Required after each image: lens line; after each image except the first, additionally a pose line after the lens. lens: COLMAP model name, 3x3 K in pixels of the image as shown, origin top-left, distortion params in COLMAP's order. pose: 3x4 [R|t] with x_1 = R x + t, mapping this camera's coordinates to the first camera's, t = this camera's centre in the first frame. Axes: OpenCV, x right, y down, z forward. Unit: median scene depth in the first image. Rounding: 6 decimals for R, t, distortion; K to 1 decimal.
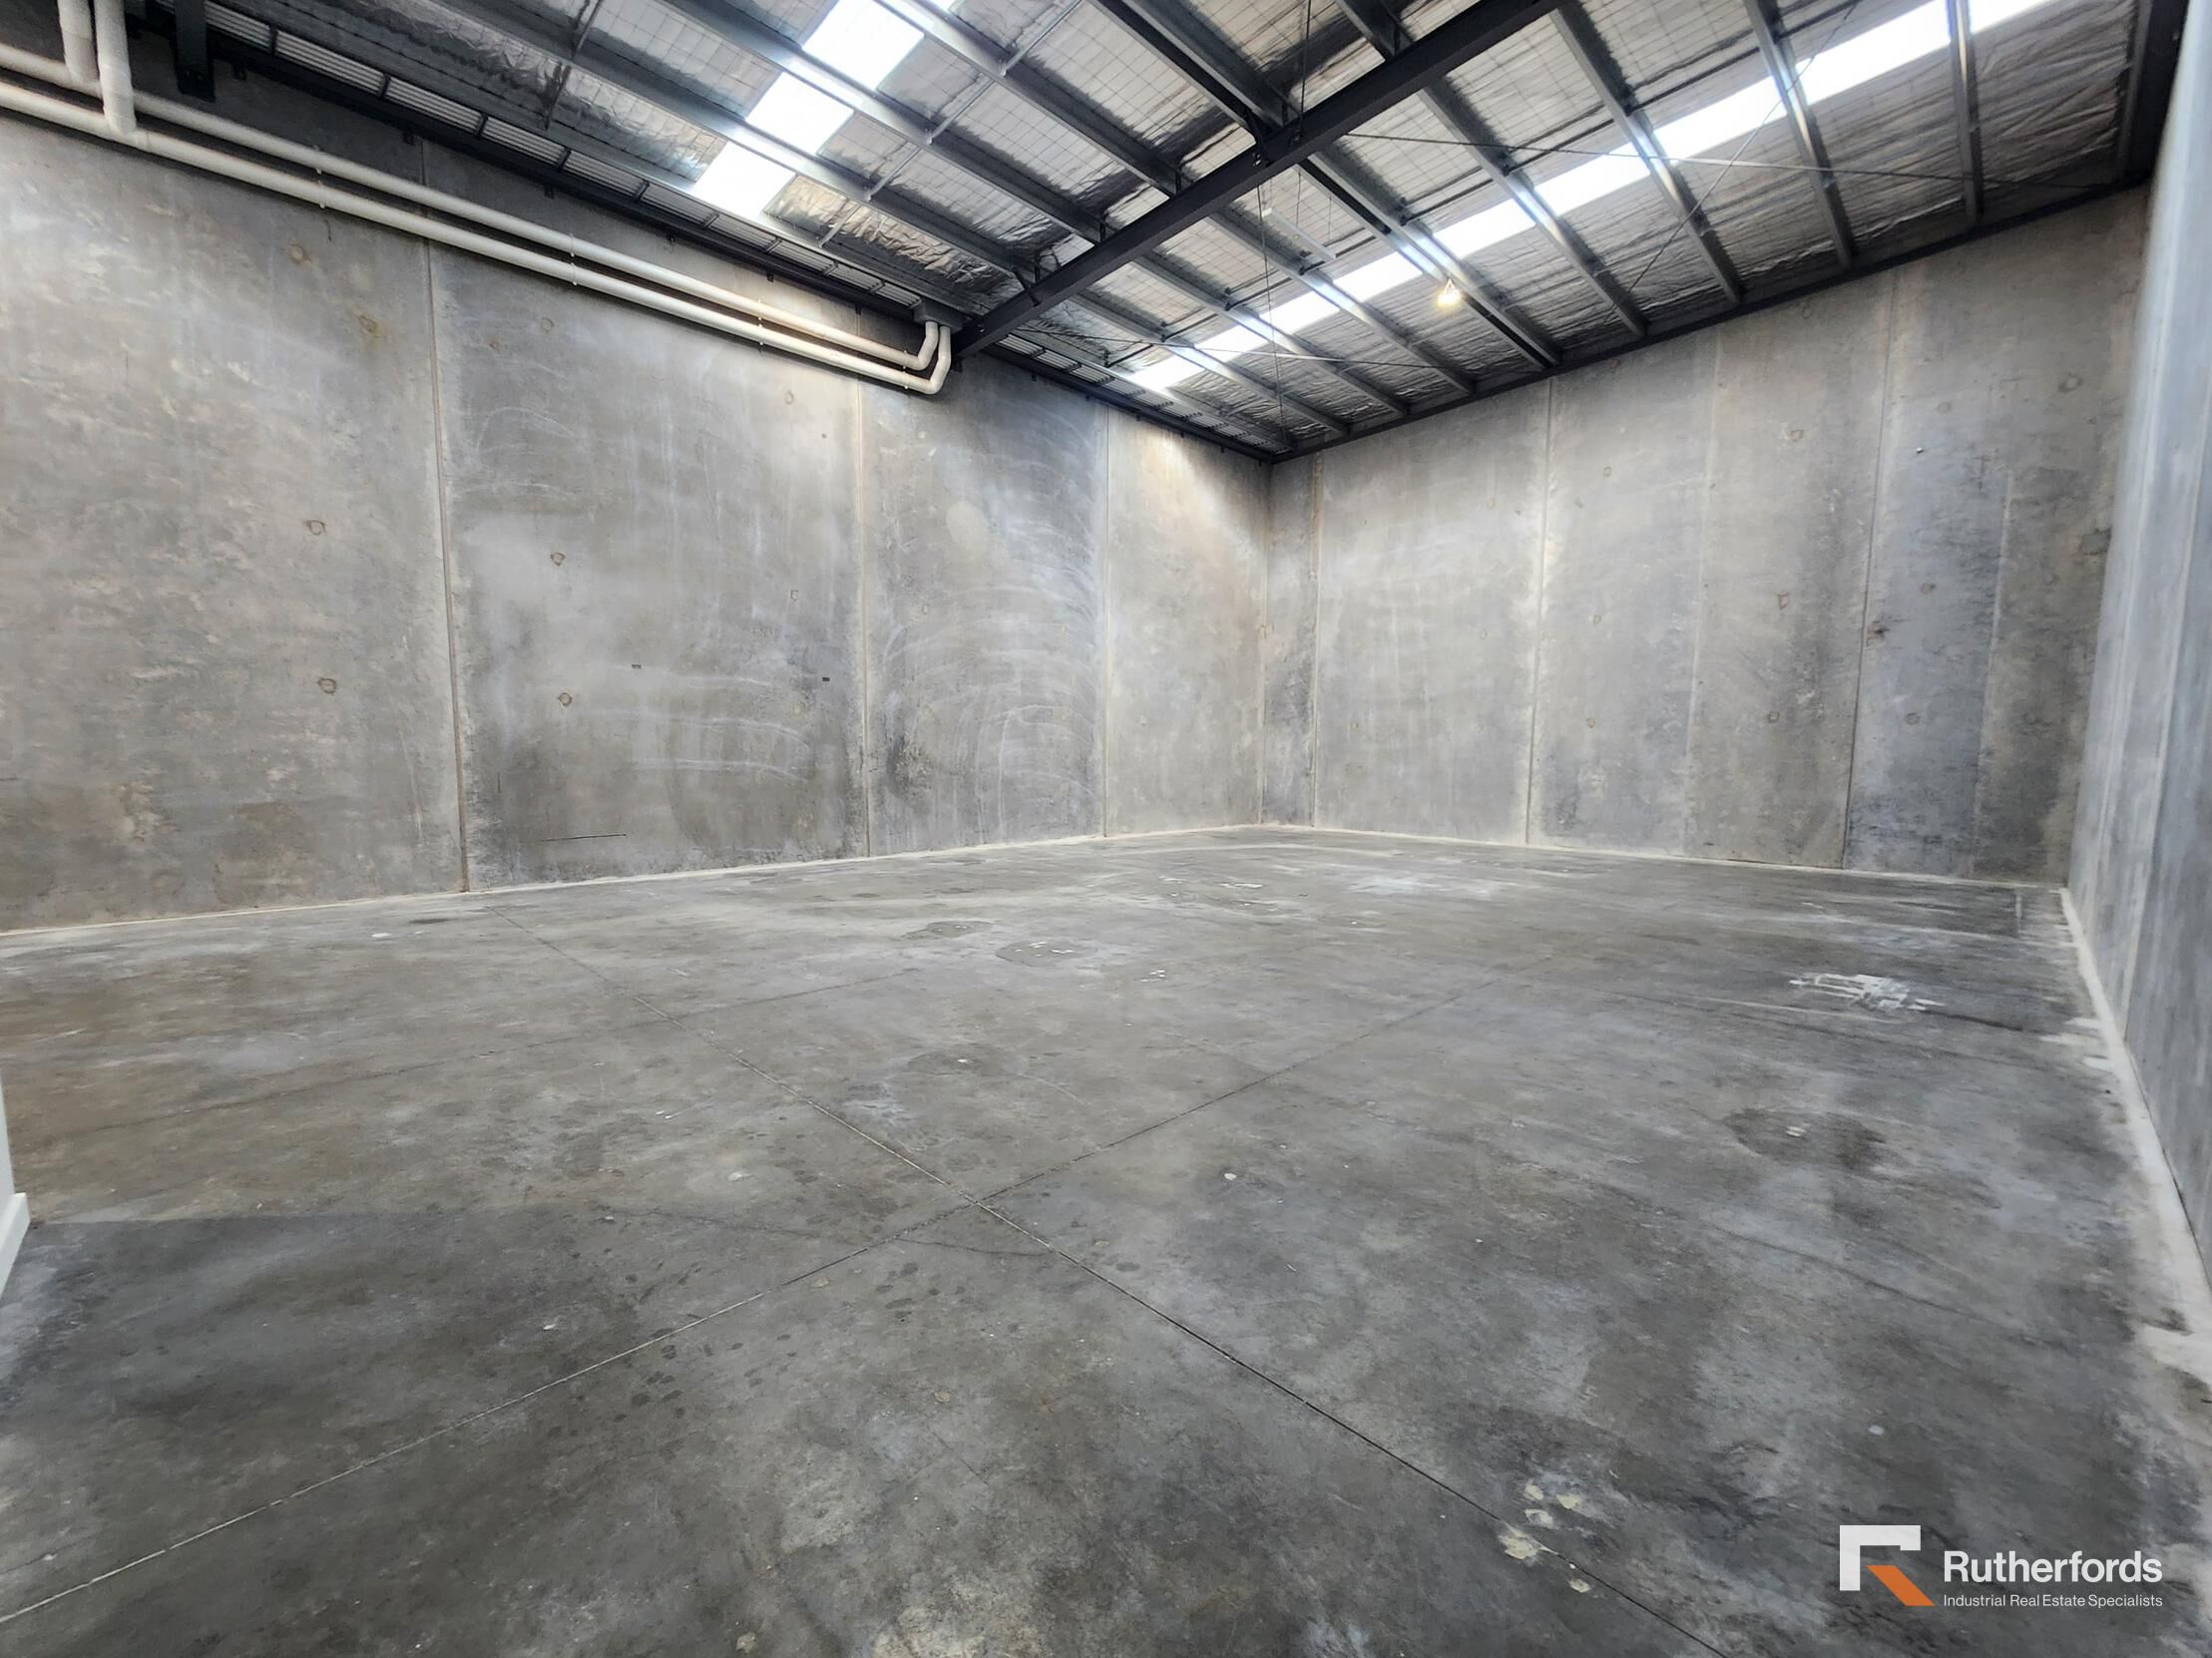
lens RADIAL K [[903.4, 0, 1117.1], [0, 903.4, 838.9], [0, 0, 1]] dist [0.000304, -0.000131]
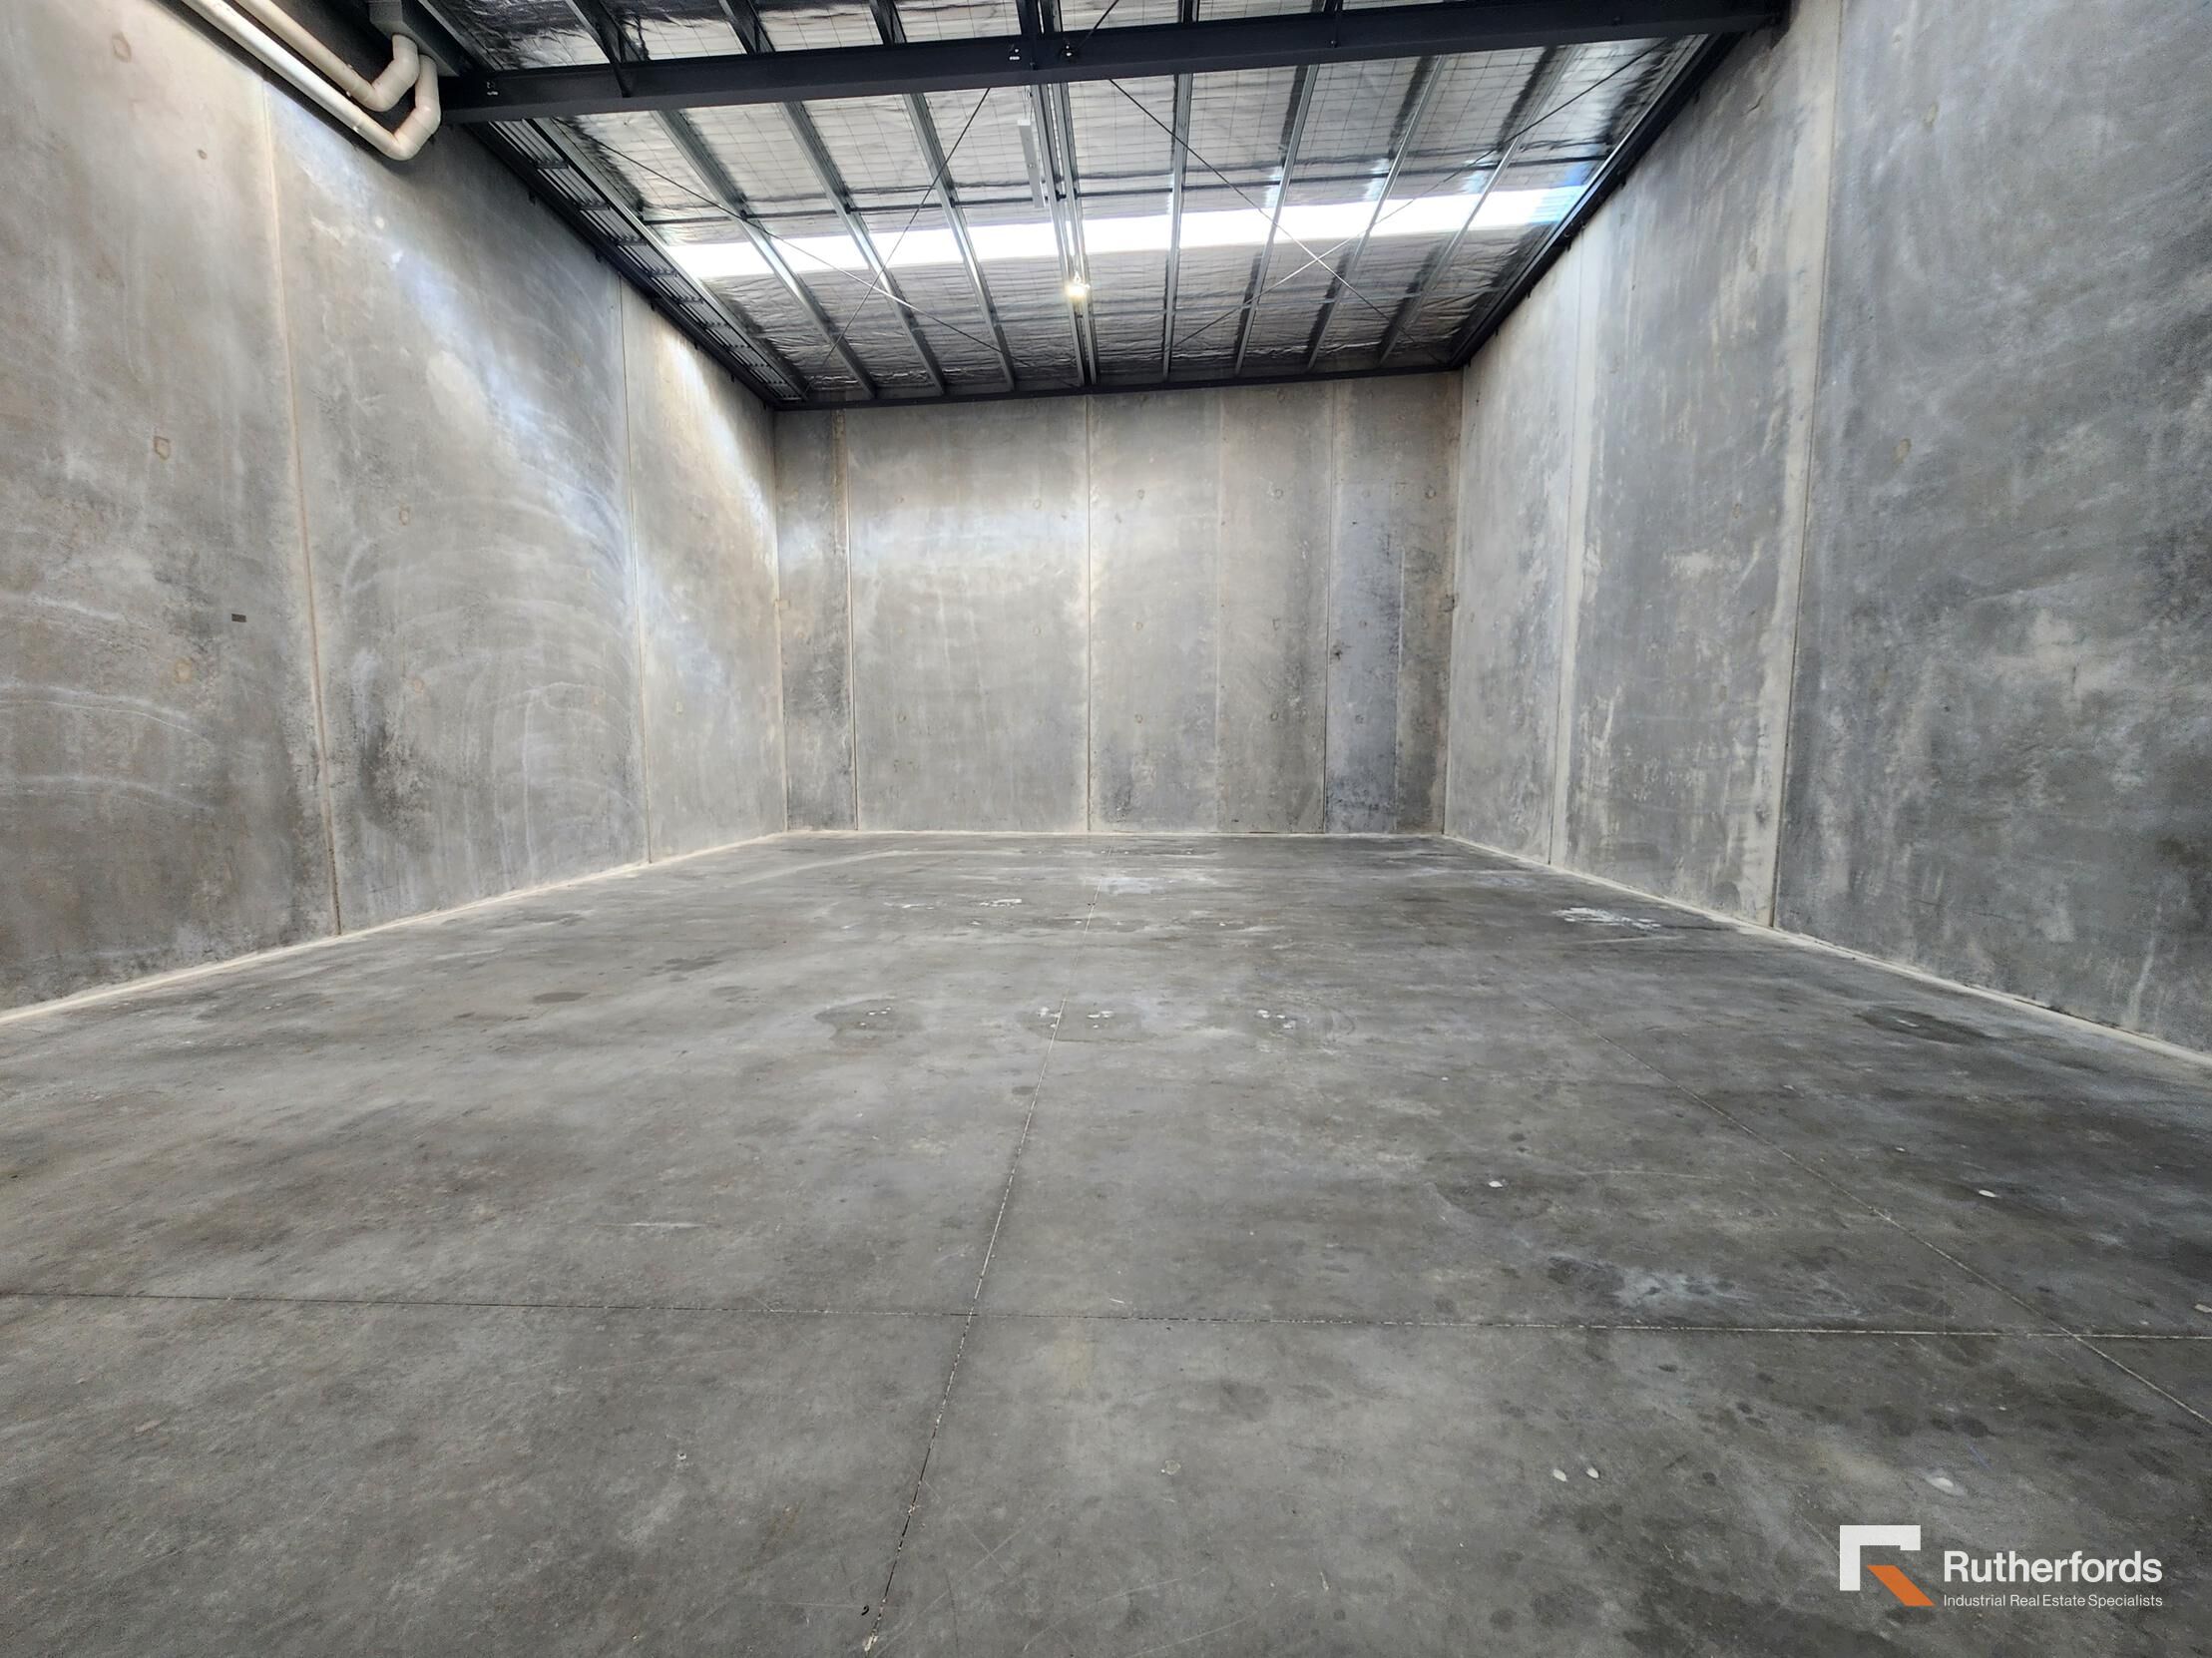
lens RADIAL K [[903.4, 0, 1119.7], [0, 903.4, 838.3], [0, 0, 1]] dist [0.000304, -0.000131]
pose [[0.726037, -0.075763, 0.683469, -0.308107], [0.071662, 0.996836, 0.034374, -0.026081], [-0.683911, 0.024022, 0.729170, 0.244303]]
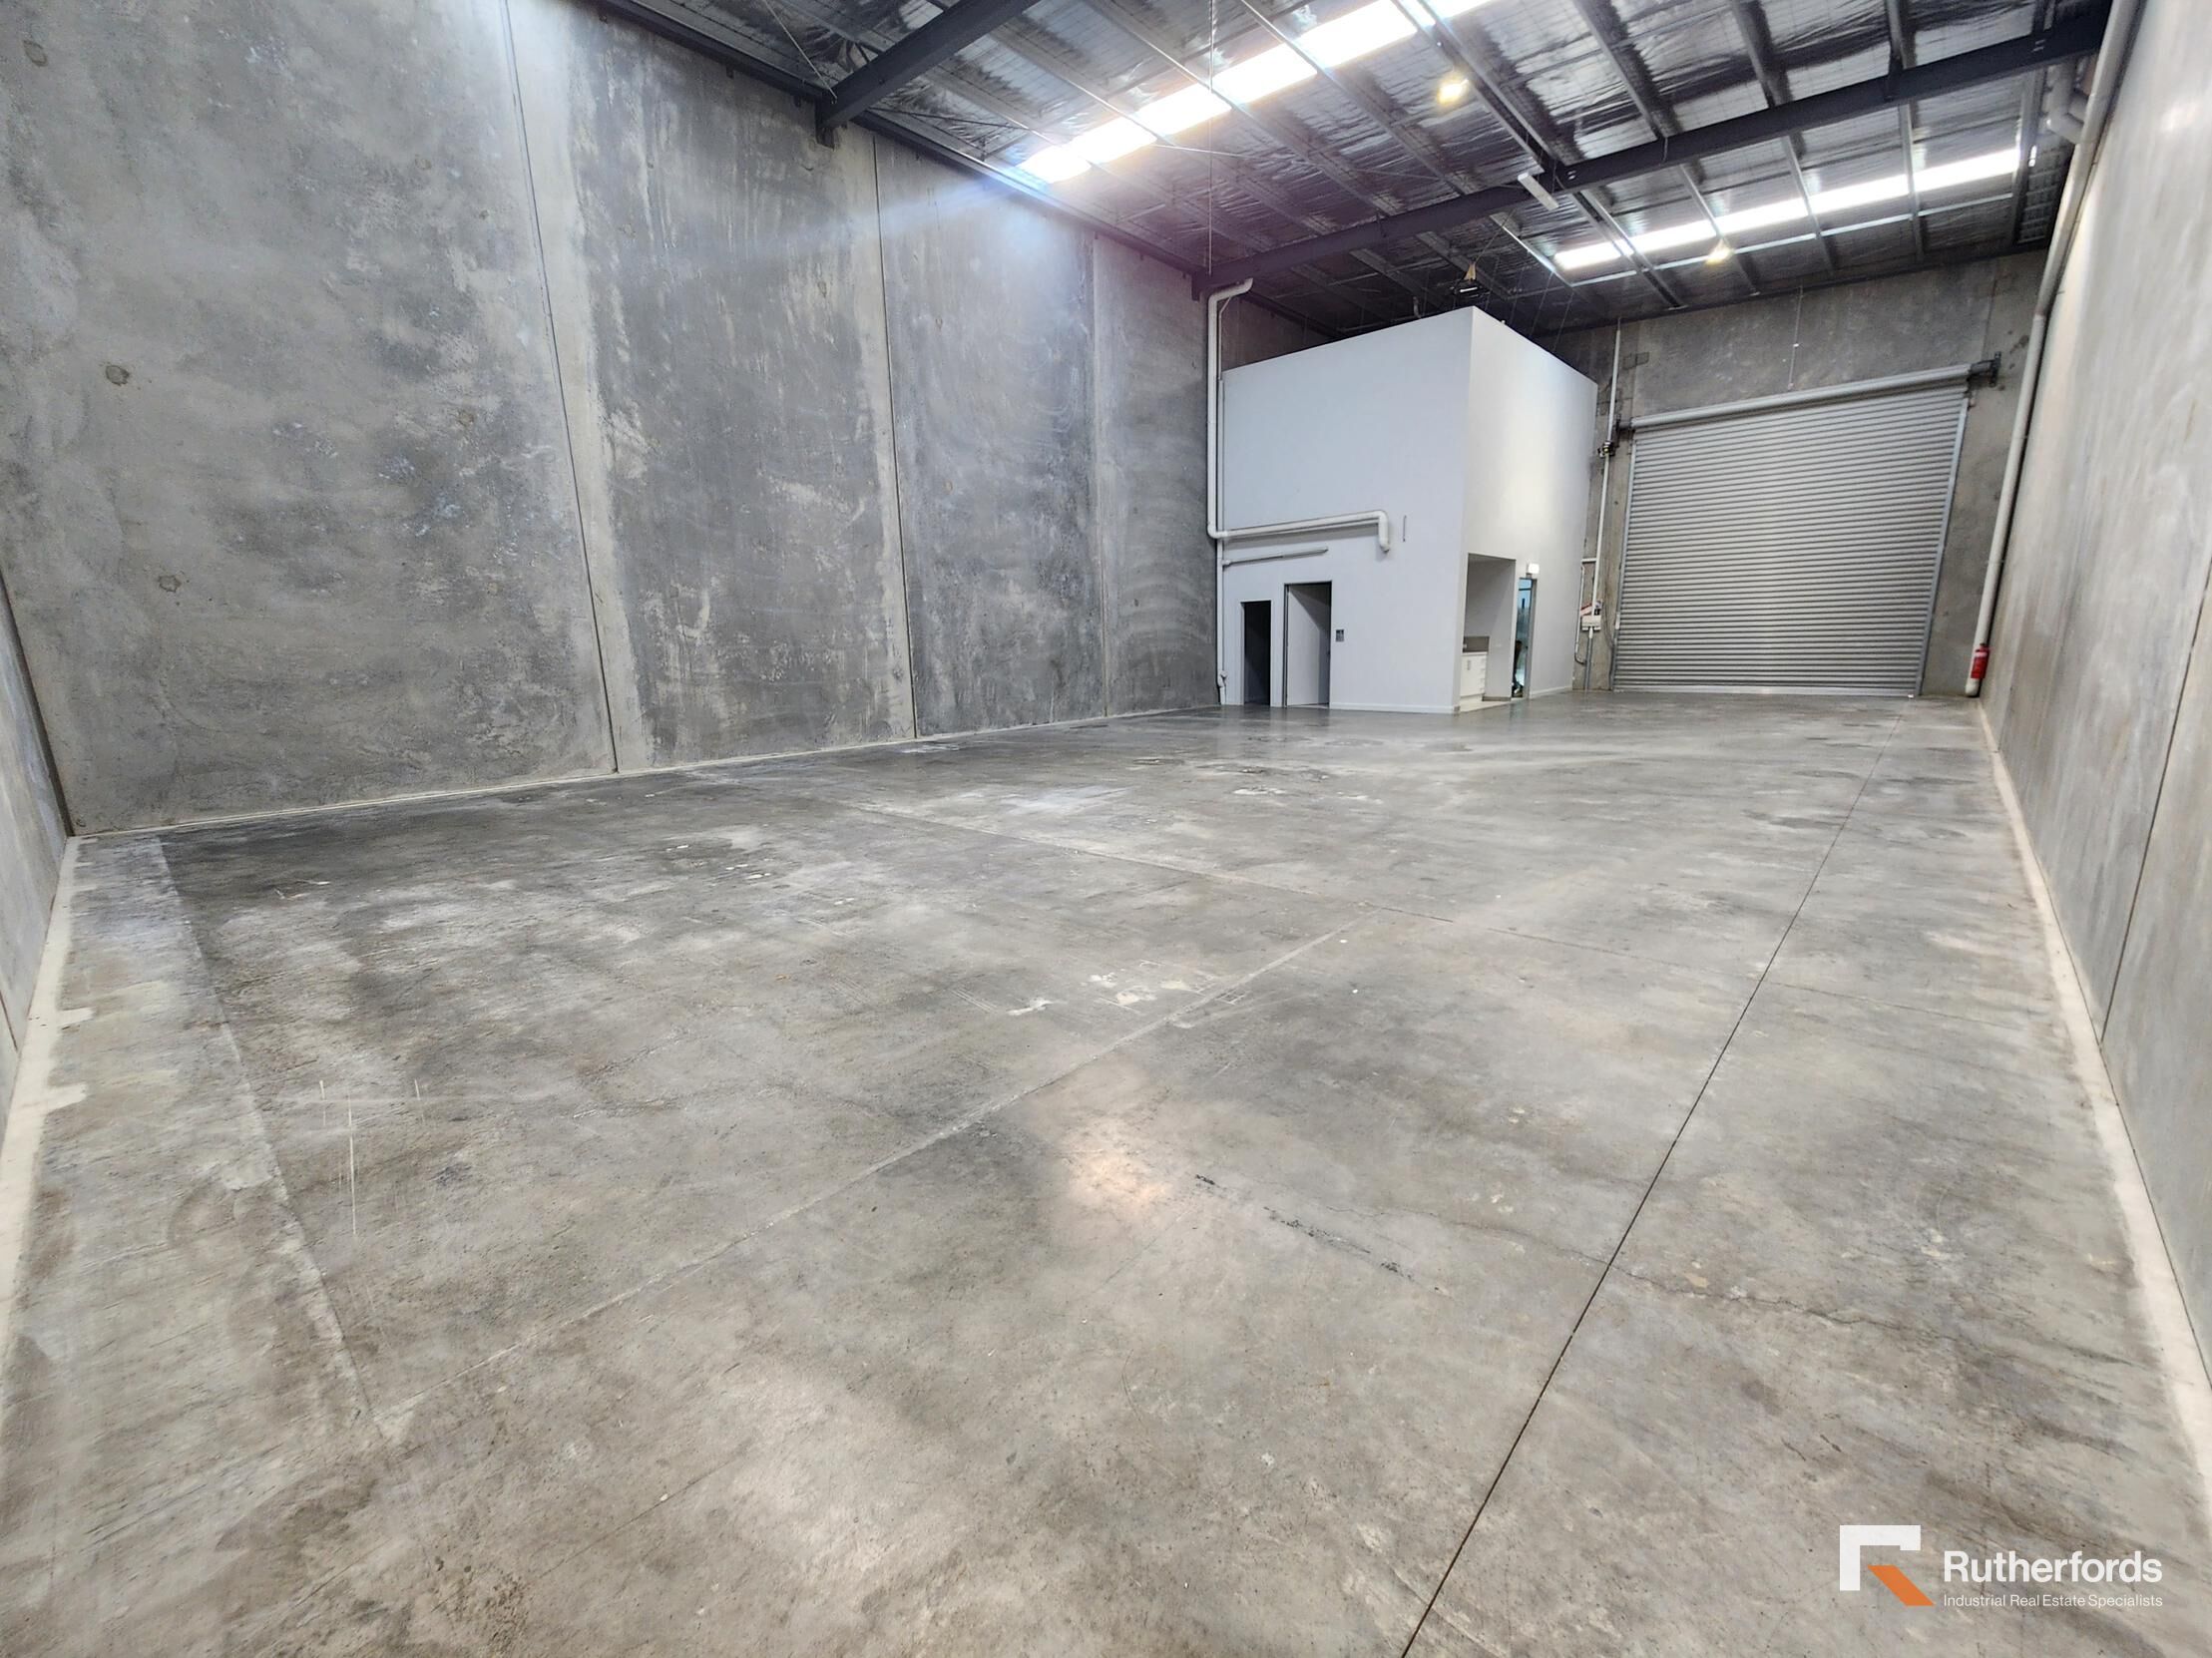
lens RADIAL K [[903.4, 0, 1114.8], [0, 903.4, 845.1], [0, 0, 1]] dist [0.000304, -0.000131]
pose [[-0.998823, 0.023984, -0.042151, 0.248480], [0.009438, 0.948665, 0.316141, -0.131669], [0.047570, 0.315371, -0.947775, 1.482410]]
